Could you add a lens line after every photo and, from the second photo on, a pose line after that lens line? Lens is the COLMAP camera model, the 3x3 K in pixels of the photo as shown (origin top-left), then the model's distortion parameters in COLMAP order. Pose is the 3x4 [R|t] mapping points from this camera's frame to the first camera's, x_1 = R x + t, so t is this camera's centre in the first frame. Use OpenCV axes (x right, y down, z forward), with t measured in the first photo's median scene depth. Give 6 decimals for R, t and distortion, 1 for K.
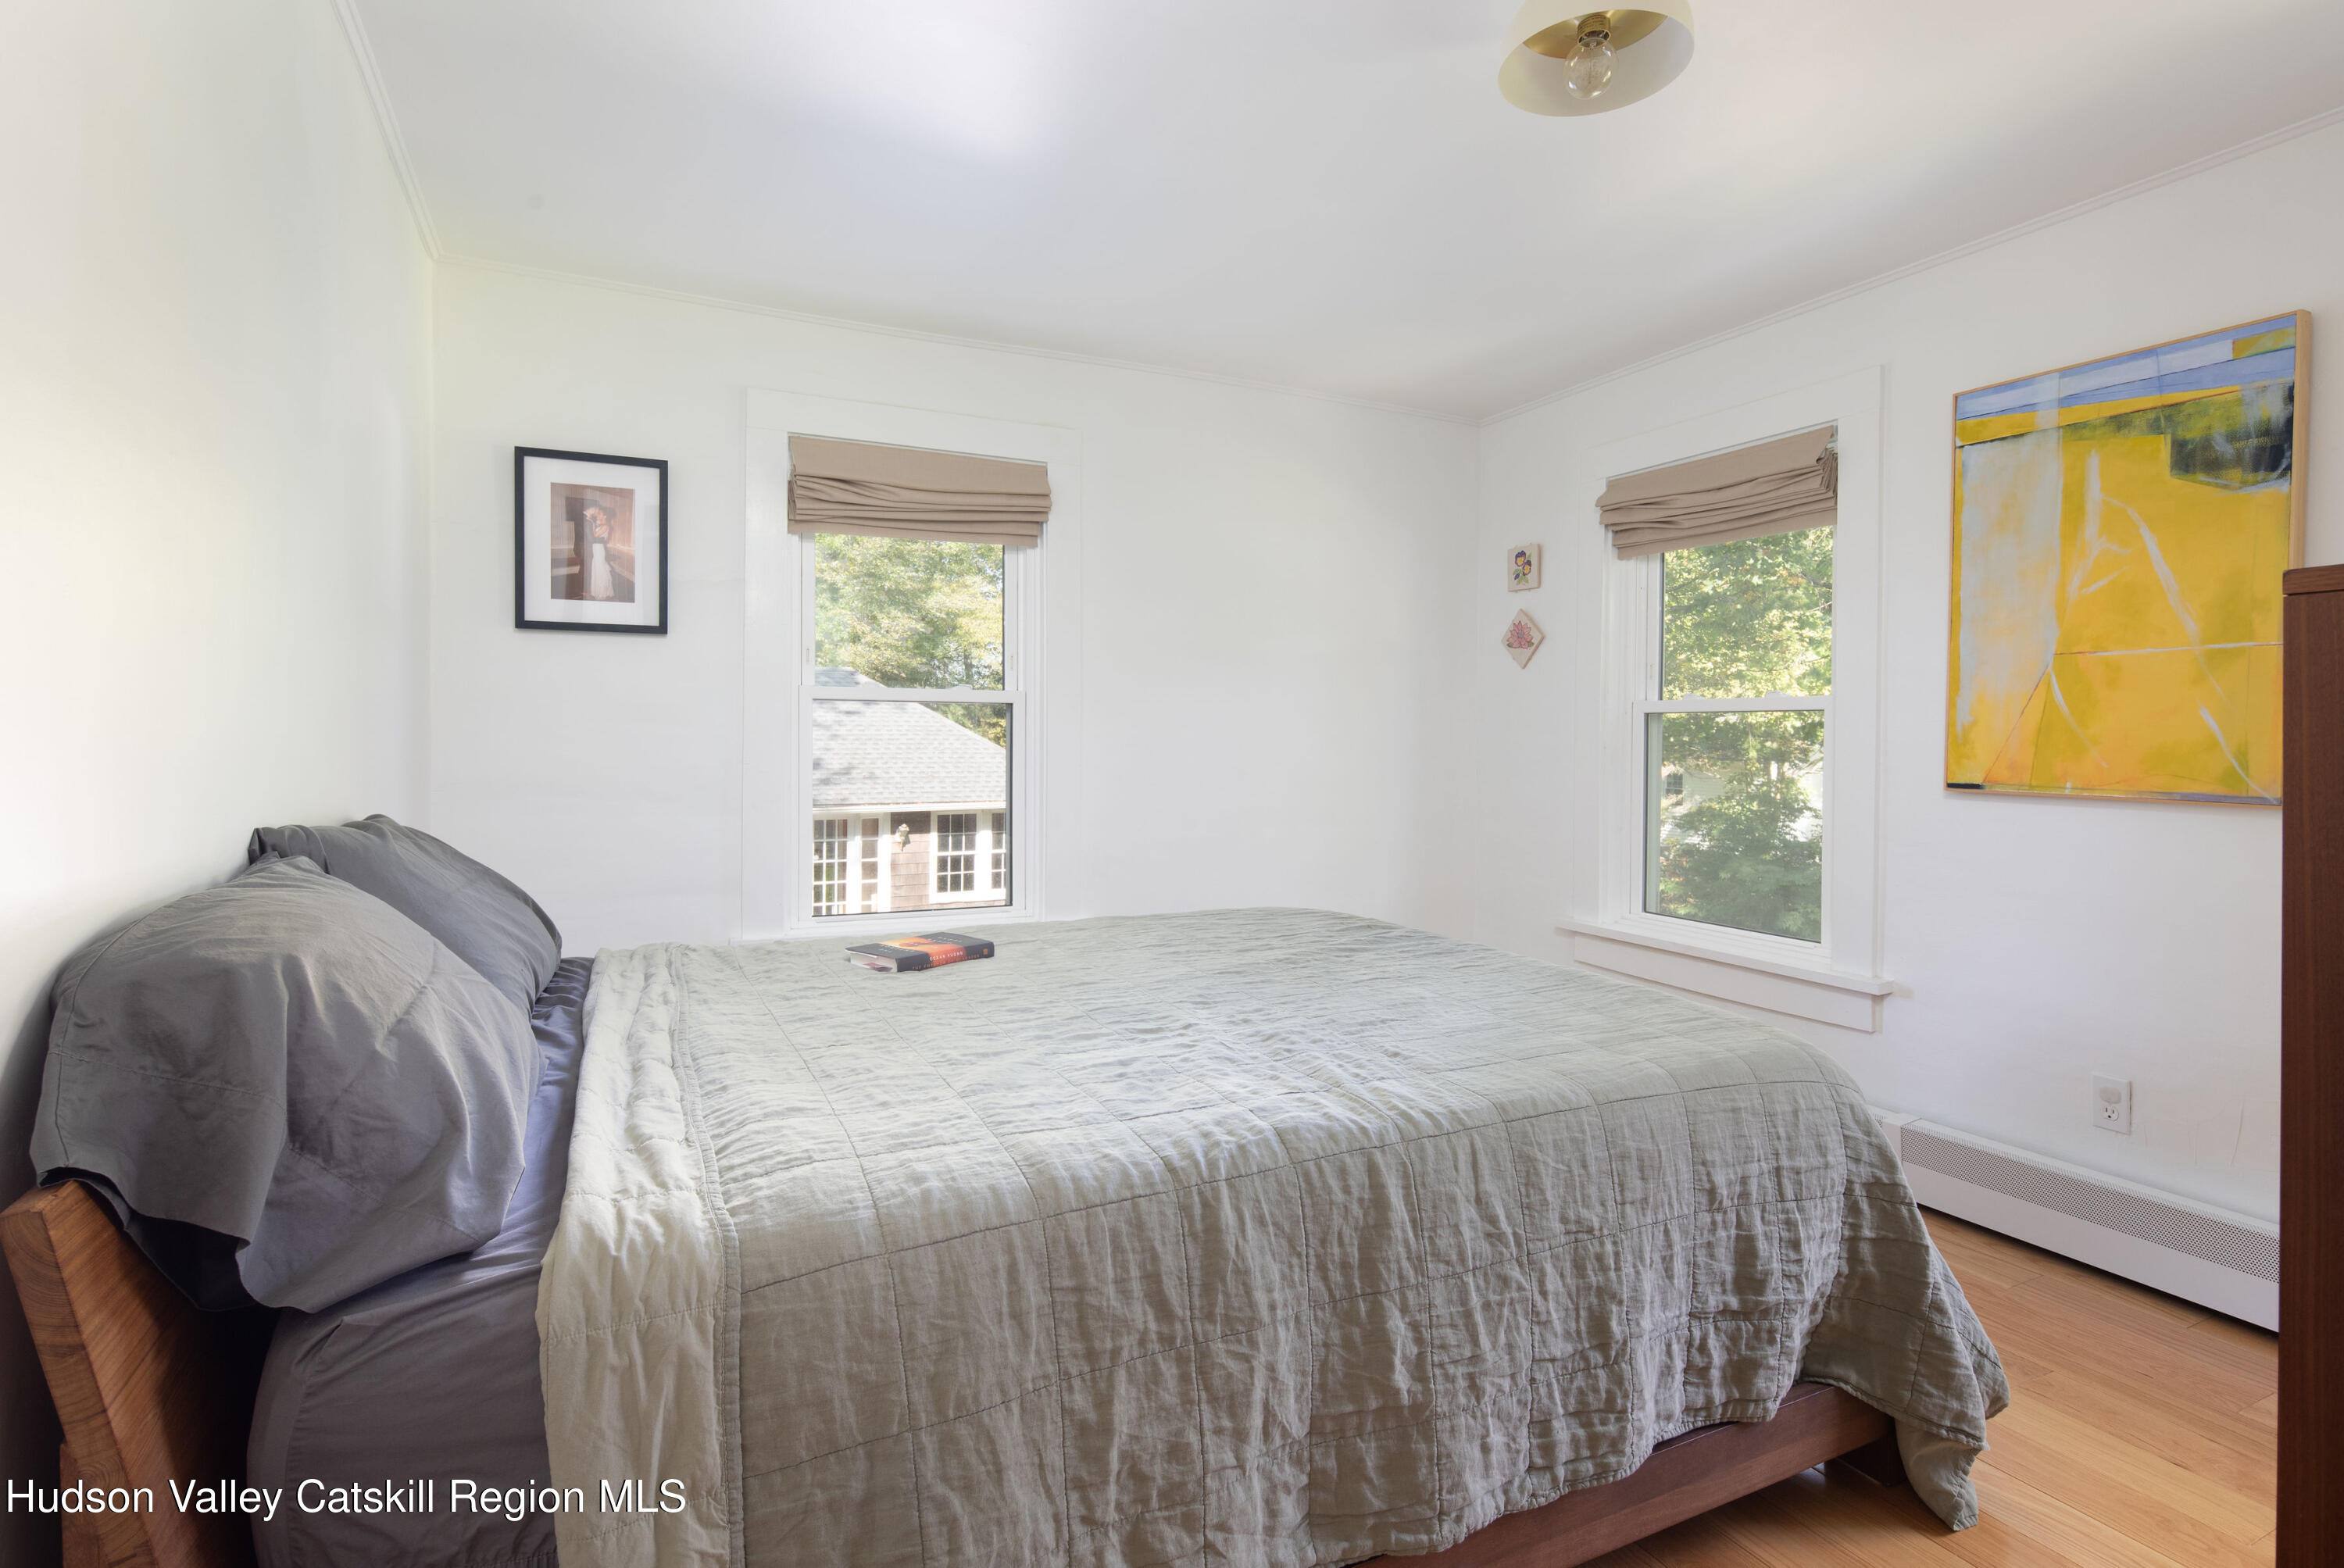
lens RADIAL K [[1144.4, 0, 1183.8], [0, 1144.4, 772.9], [0, 0, 1]] dist [-0.015780, -0.000427]
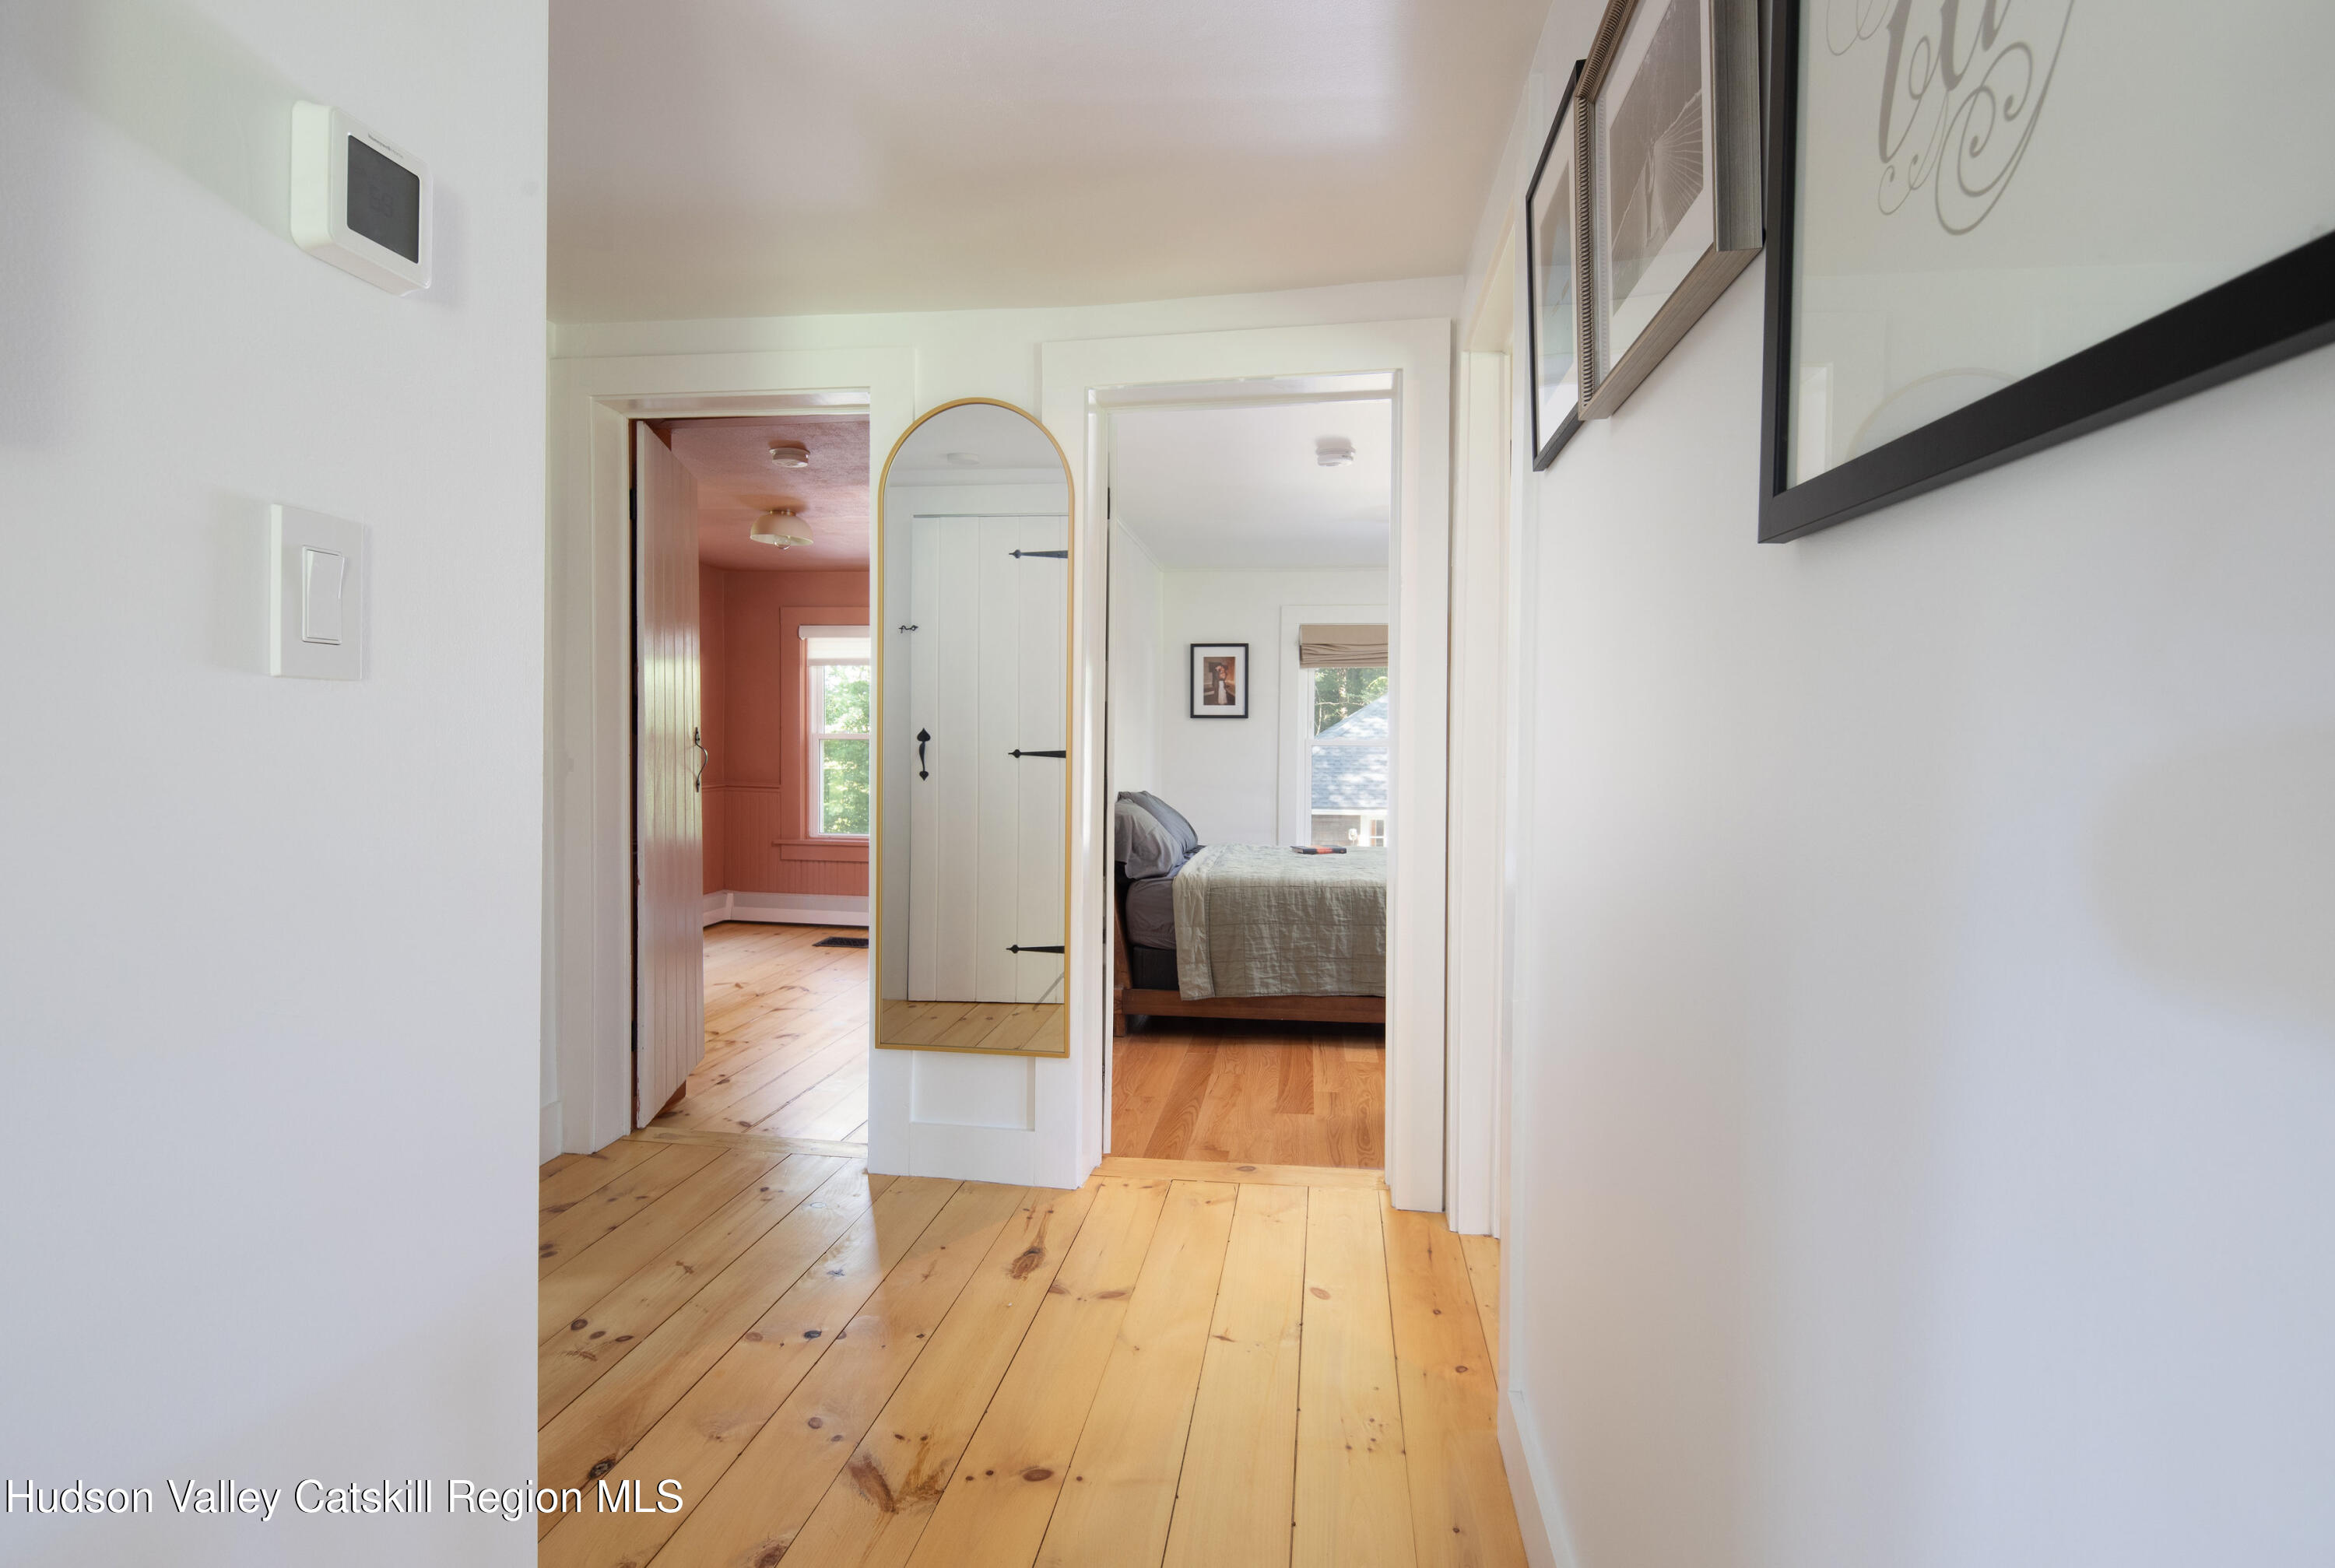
lens RADIAL K [[1139.9, 0, 1165.2], [0, 1139.9, 778.7], [0, 0, 1]] dist [-0.015780, -0.000427]
pose [[0.832075, 0.010384, -0.554567, 0.813370], [-0.010016, 0.999943, 0.003694, -0.007838], [0.554573, 0.002481, 0.832131, -1.193367]]
